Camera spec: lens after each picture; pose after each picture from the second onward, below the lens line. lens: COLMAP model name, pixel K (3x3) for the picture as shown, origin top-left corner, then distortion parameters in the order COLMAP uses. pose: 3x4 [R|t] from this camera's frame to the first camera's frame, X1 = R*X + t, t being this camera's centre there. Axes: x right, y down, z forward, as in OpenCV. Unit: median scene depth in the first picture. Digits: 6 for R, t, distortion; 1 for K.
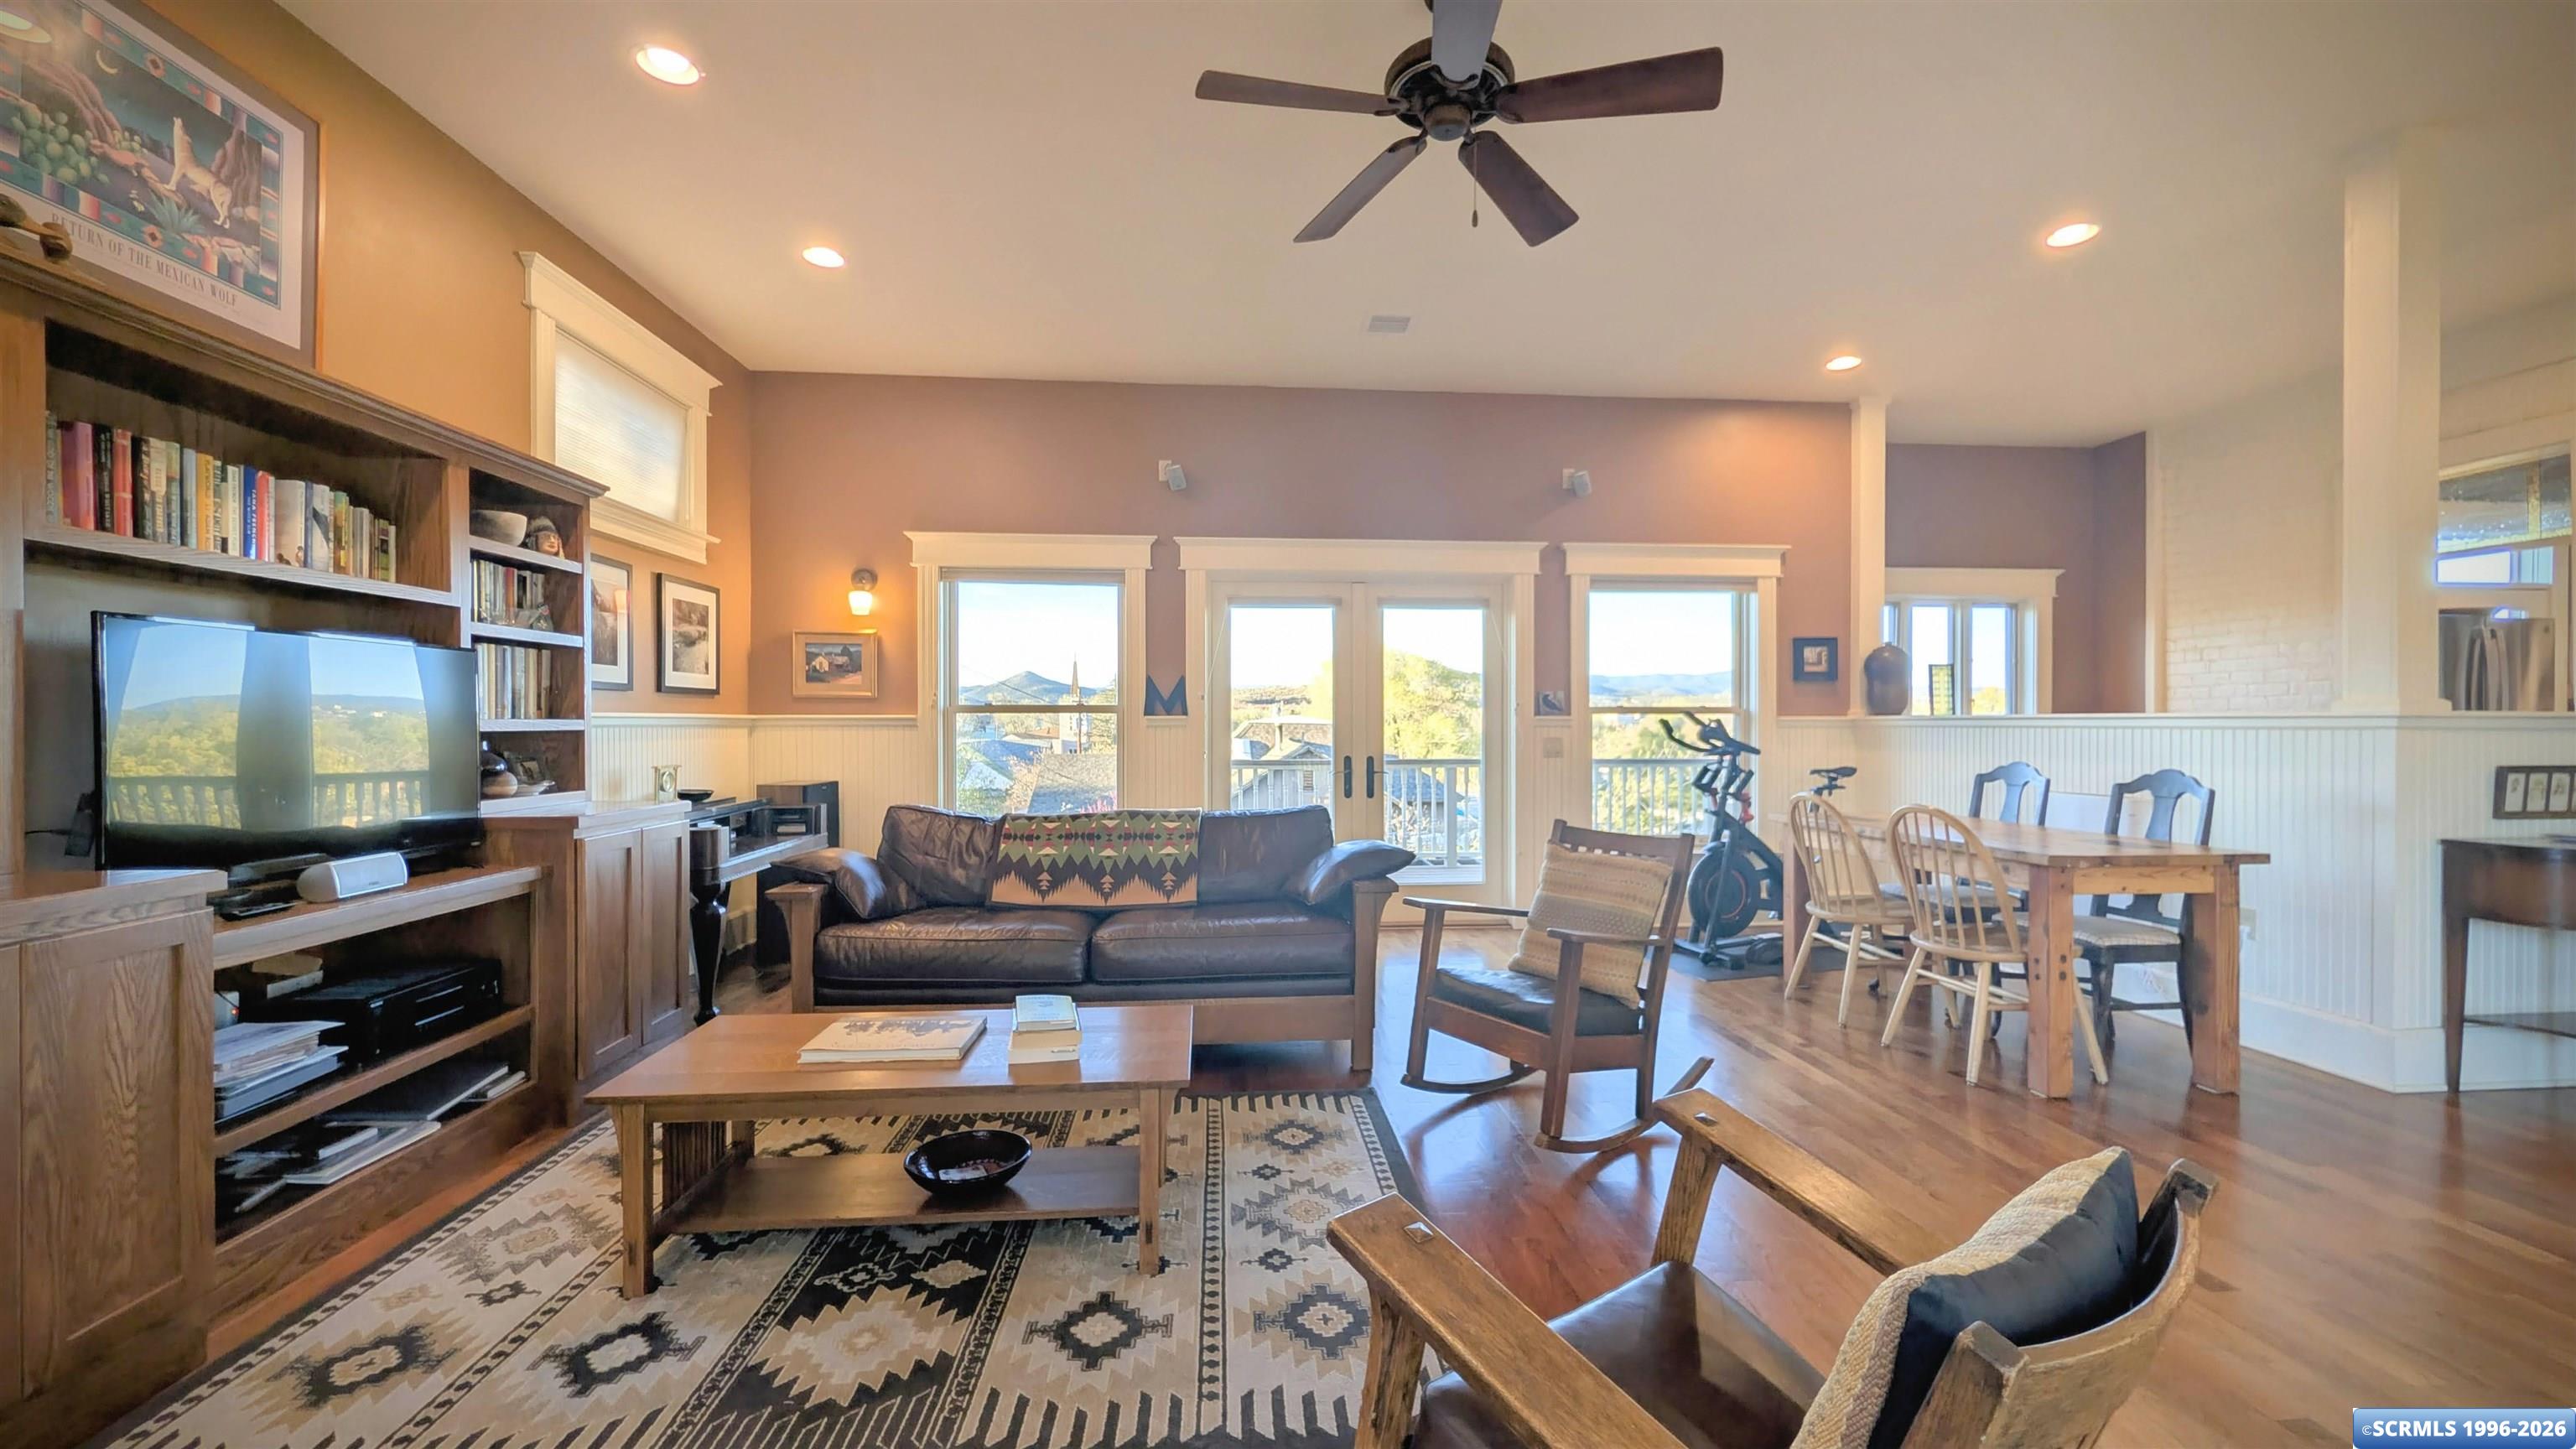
lens RADIAL K [[989.3, 0, 1288.0], [0, 989.3, 724.5], [0, 0, 1]] dist [0.001032, -0.000093]
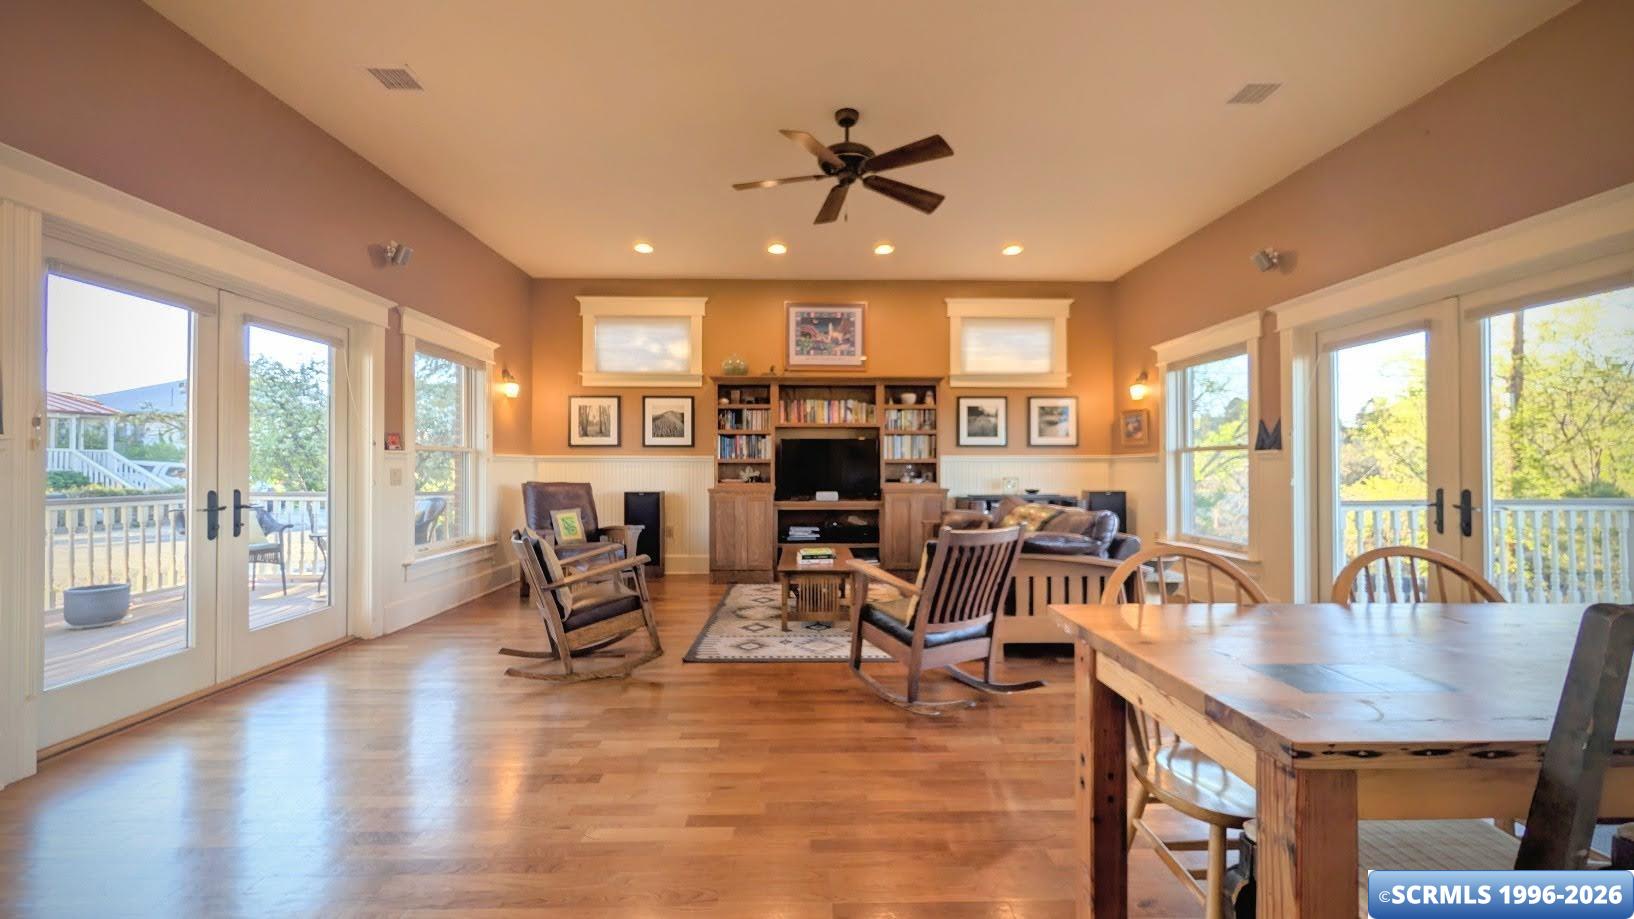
lens RADIAL K [[627.5, 0, 817.0], [0, 627.5, 459.5], [0, 0, 1]] dist [0.001032, -0.000093]
pose [[-0.062447, -0.013442, -0.997958, 0.837460], [-0.000308, 0.999910, -0.013449, 0.016555], [0.998048, -0.000532, -0.062446, 0.558743]]
